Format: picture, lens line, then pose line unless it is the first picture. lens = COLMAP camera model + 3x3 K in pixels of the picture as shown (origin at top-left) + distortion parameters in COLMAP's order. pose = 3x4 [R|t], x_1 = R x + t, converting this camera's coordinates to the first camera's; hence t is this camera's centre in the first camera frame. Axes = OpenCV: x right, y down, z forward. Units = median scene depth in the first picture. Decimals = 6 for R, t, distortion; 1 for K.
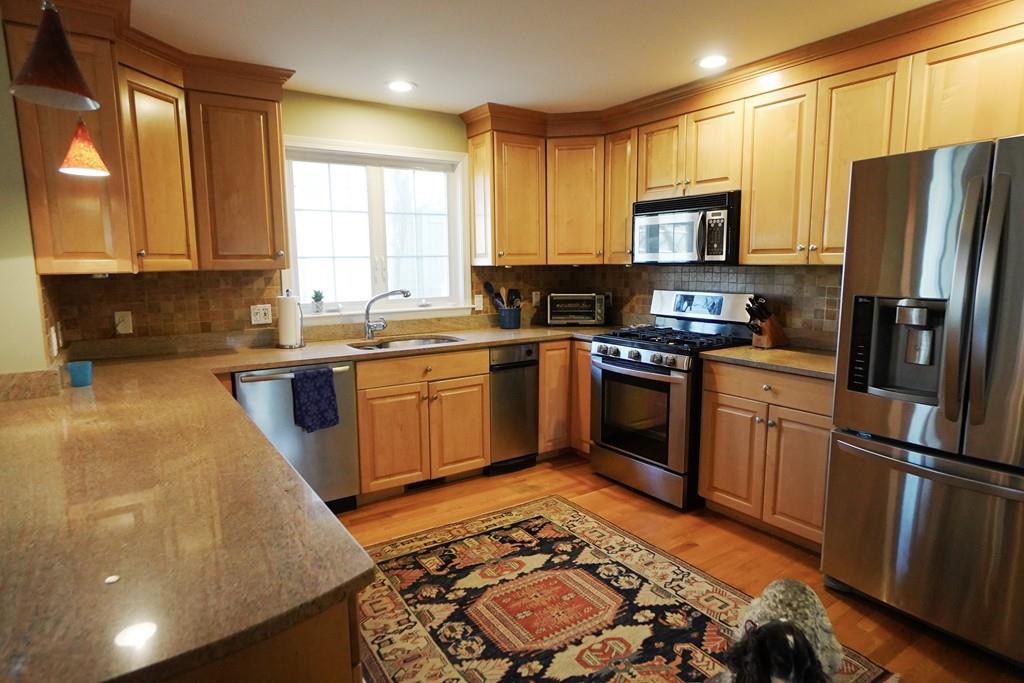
lens RADIAL K [[572.8, 0, 514.6], [0, 572.8, 343.3], [0, 0, 1]] dist [-0.005263, -0.000423]
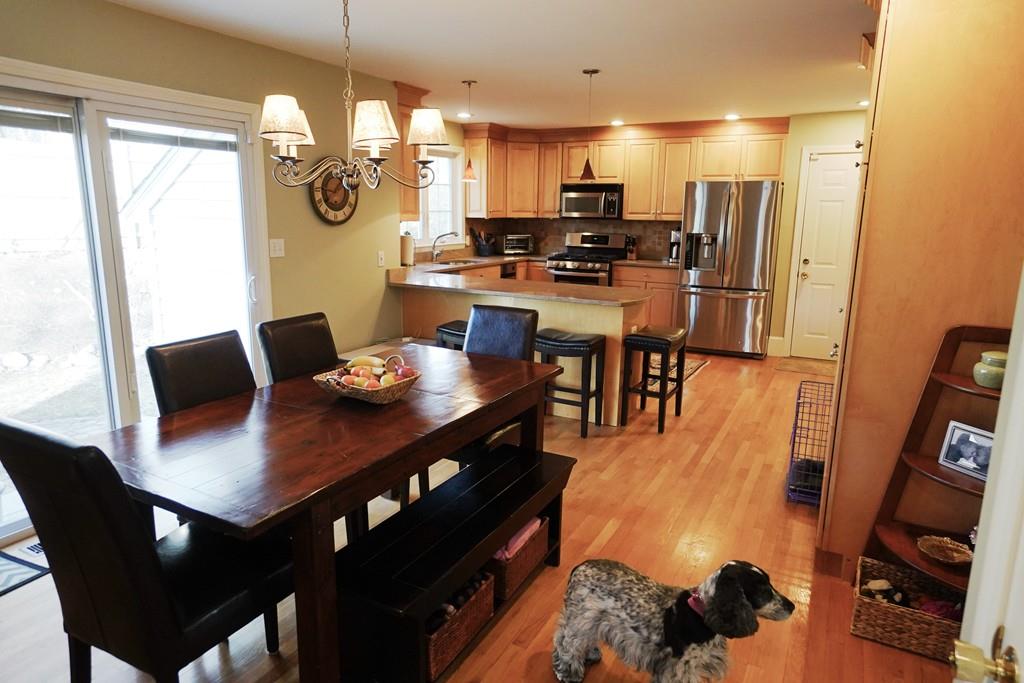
lens RADIAL K [[648.7, 0, 511.0], [0, 648.7, 340.7], [0, 0, 1]] dist [-0.002830, -0.000972]
pose [[0.883481, -0.074706, 0.462472, -0.910397], [0.047459, 0.996397, 0.070289, 0.096791], [-0.466057, -0.040151, 0.883843, -0.758698]]
